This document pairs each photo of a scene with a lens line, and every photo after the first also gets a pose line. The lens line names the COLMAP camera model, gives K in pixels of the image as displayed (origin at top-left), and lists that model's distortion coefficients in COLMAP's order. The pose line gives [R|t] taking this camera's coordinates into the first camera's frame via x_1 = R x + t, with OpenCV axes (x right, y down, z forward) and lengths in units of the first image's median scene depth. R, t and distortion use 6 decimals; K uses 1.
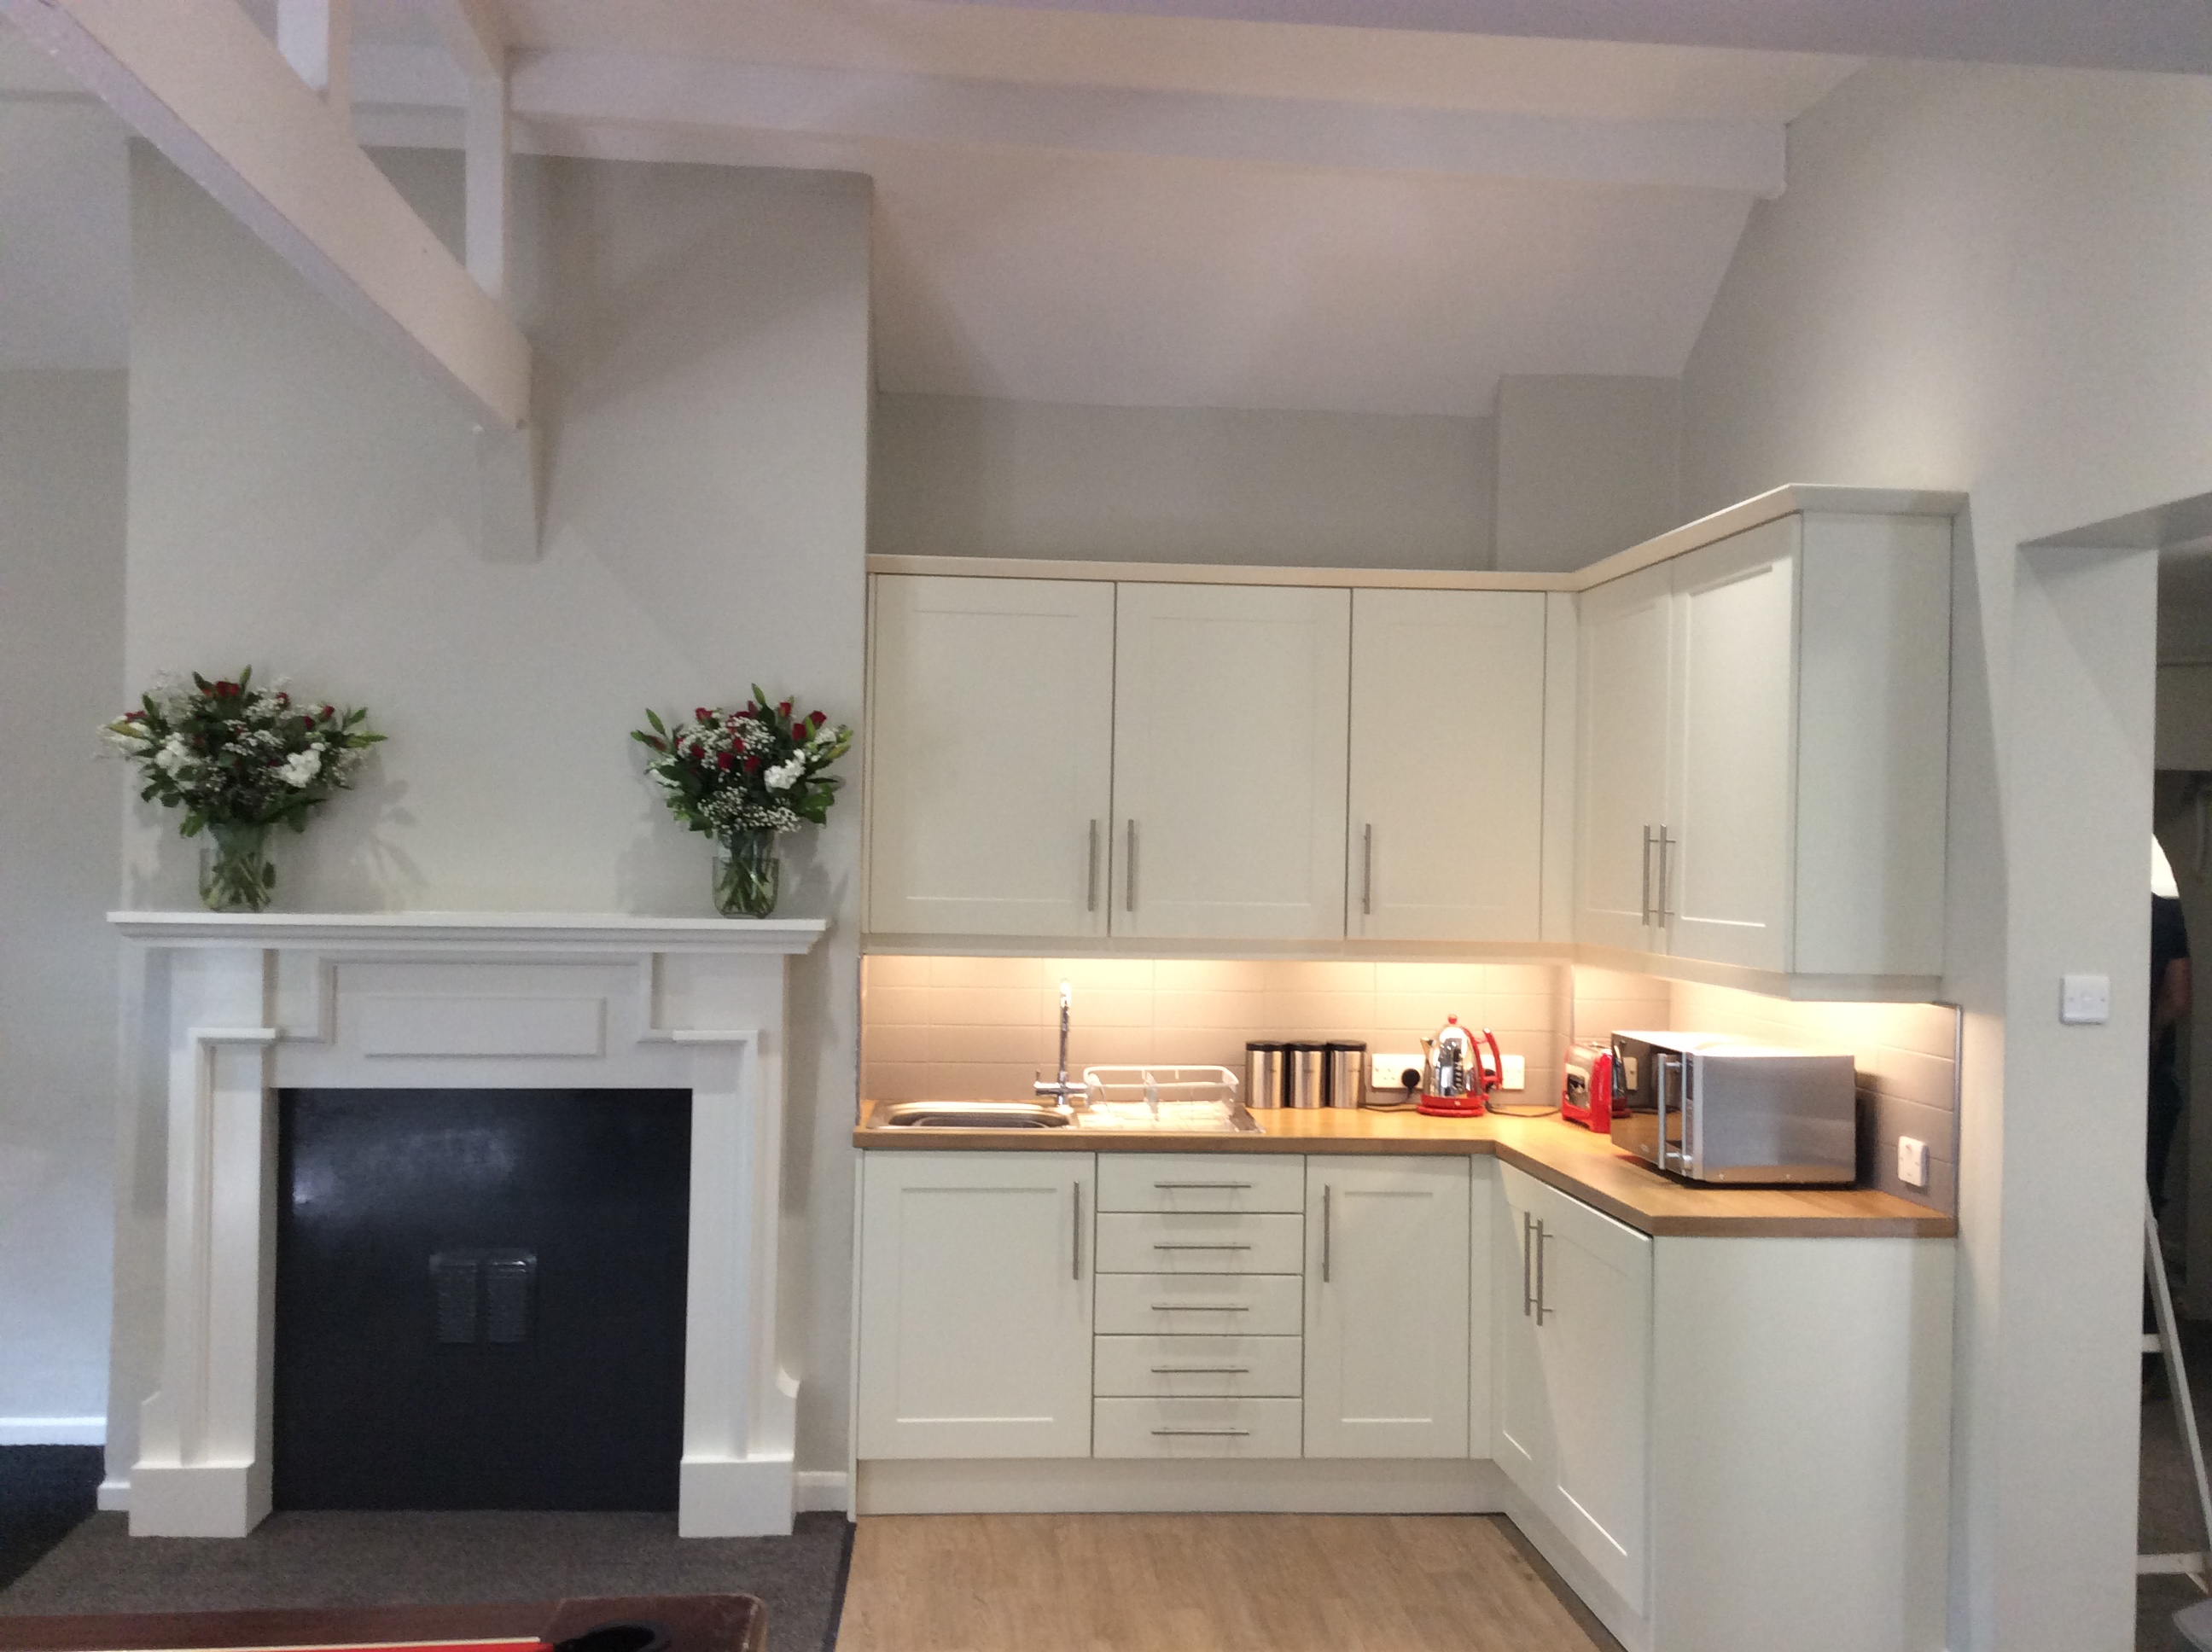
lens RADIAL K [[2047.6, 0, 1067.8], [0, 2047.6, 800.4], [0, 0, 1]] dist [0.127140, -0.270479]
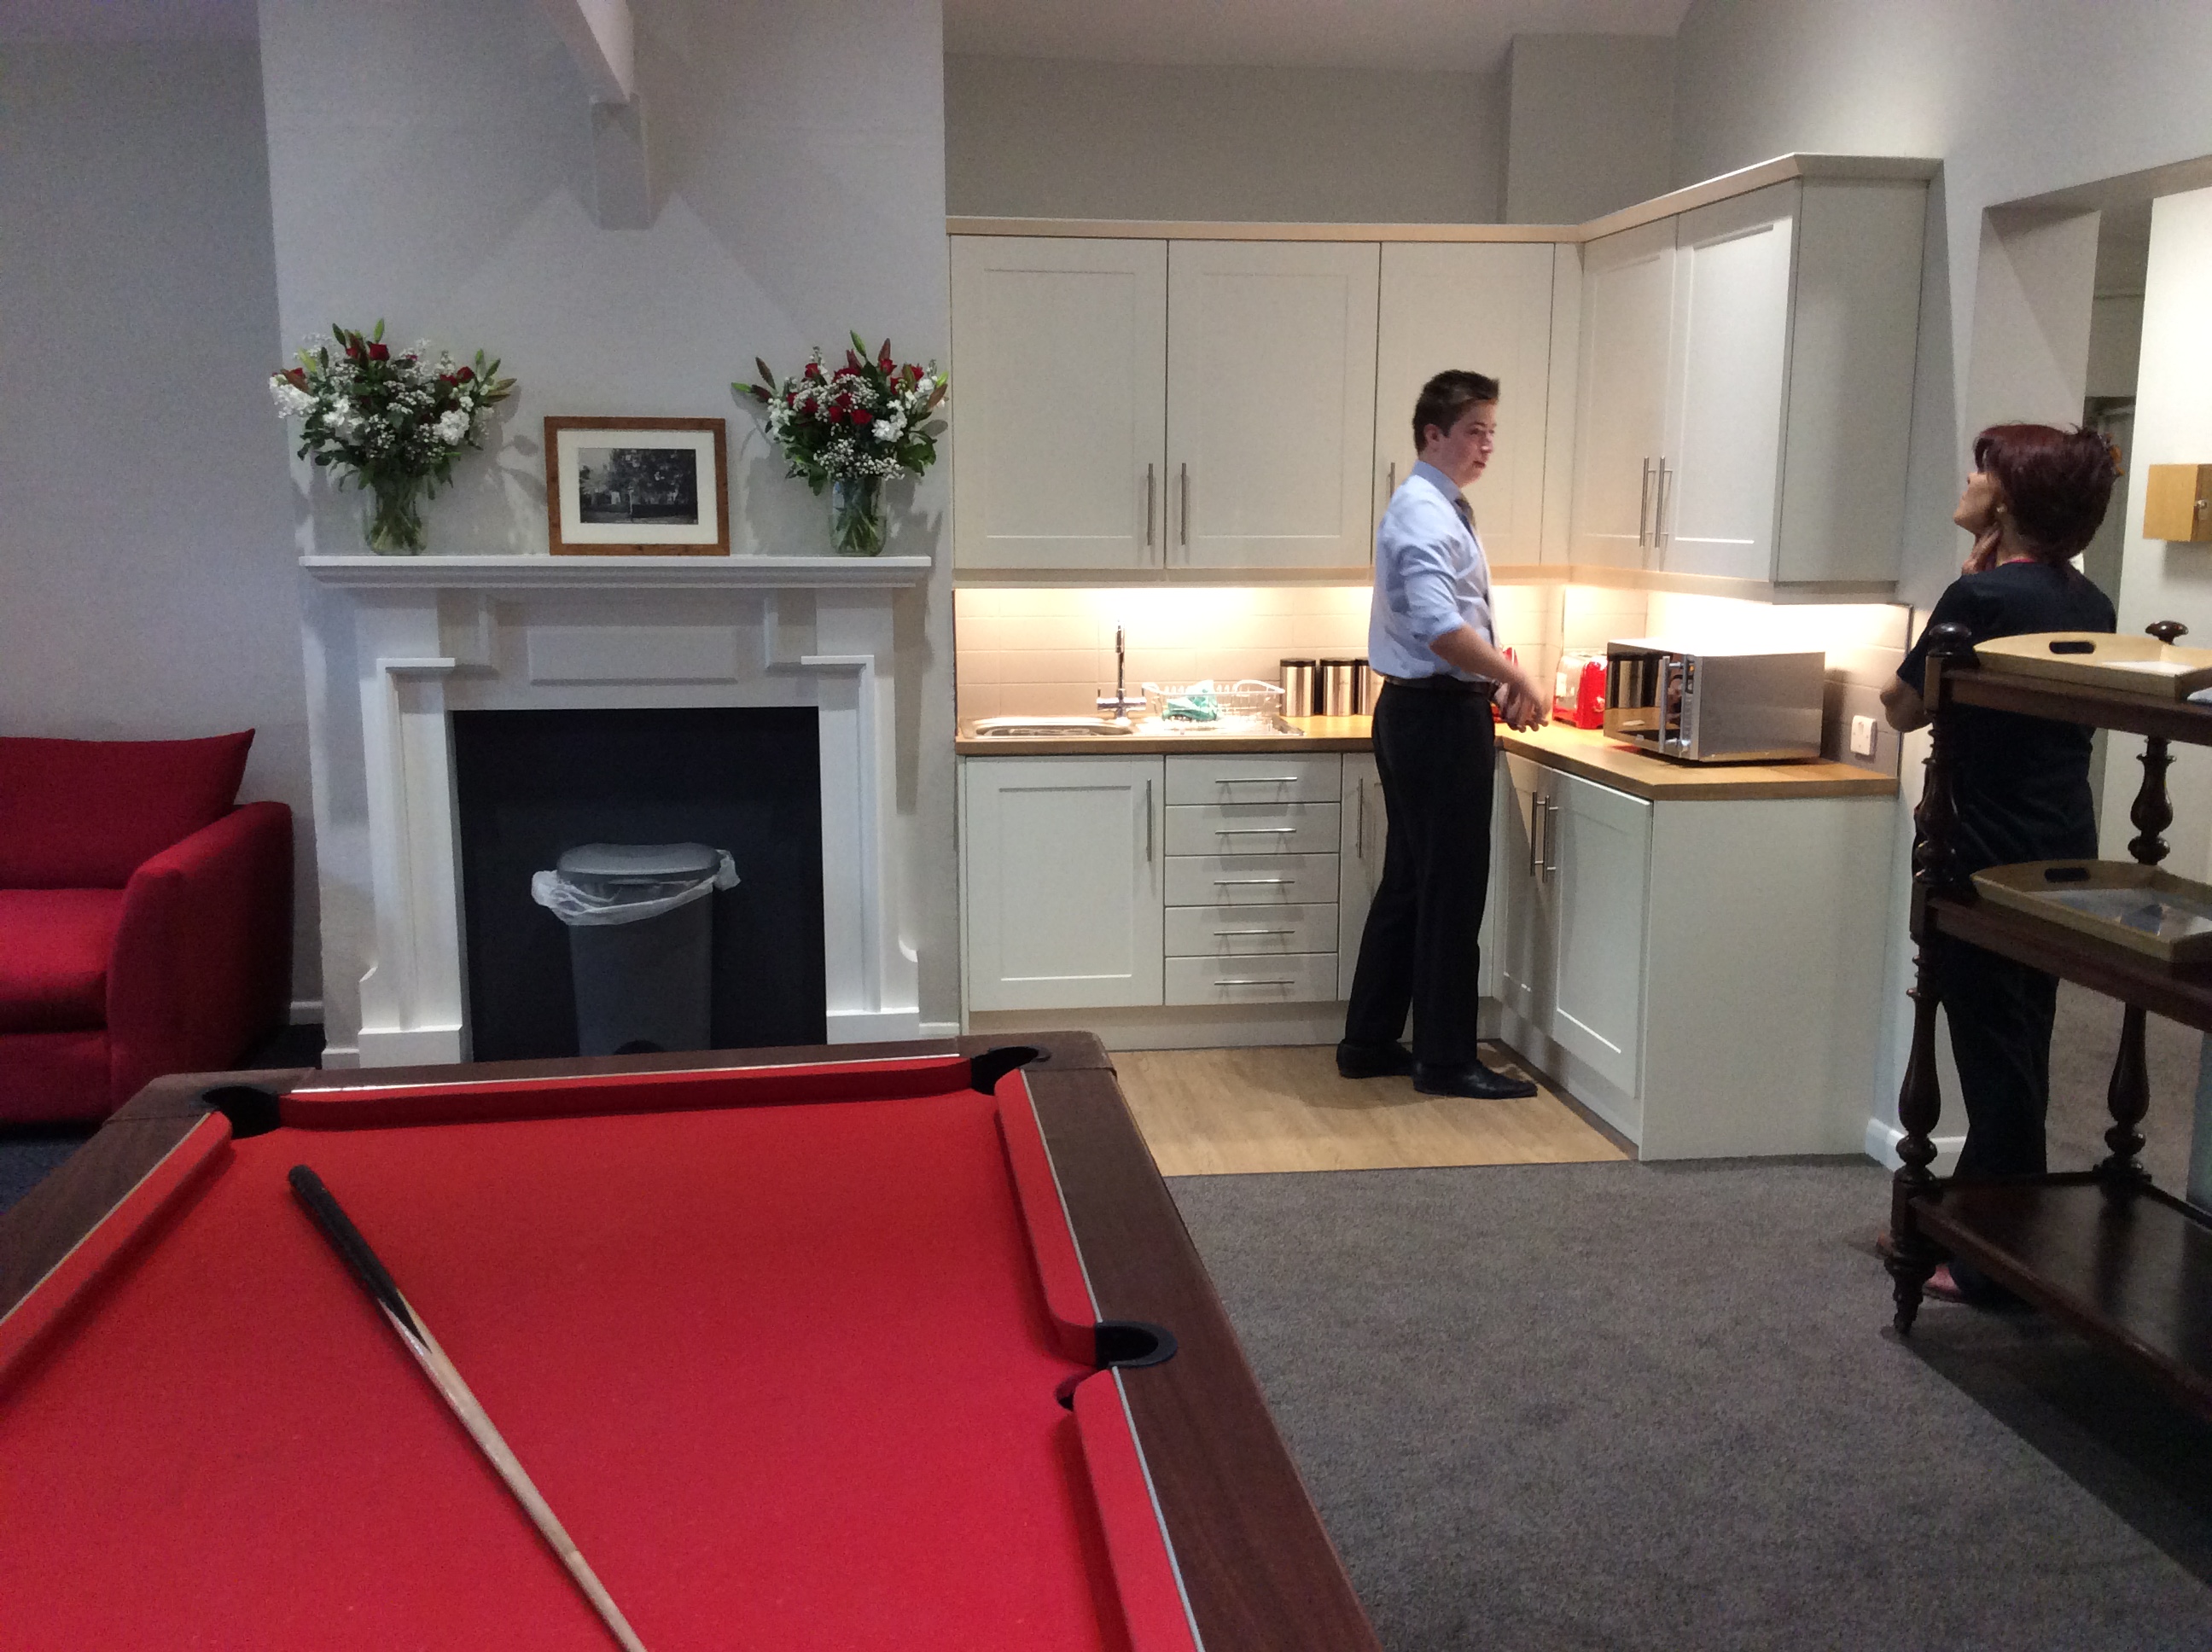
lens RADIAL K [[2046.6, 0, 1106.0], [0, 2046.6, 826.0], [0, 0, 1]] dist [0.060274, -0.007851]
pose [[0.998255, -0.024512, 0.053732, -0.085676], [0.013906, 0.981777, 0.189525, -0.009293], [-0.057398, -0.188447, 0.980405, -0.144989]]
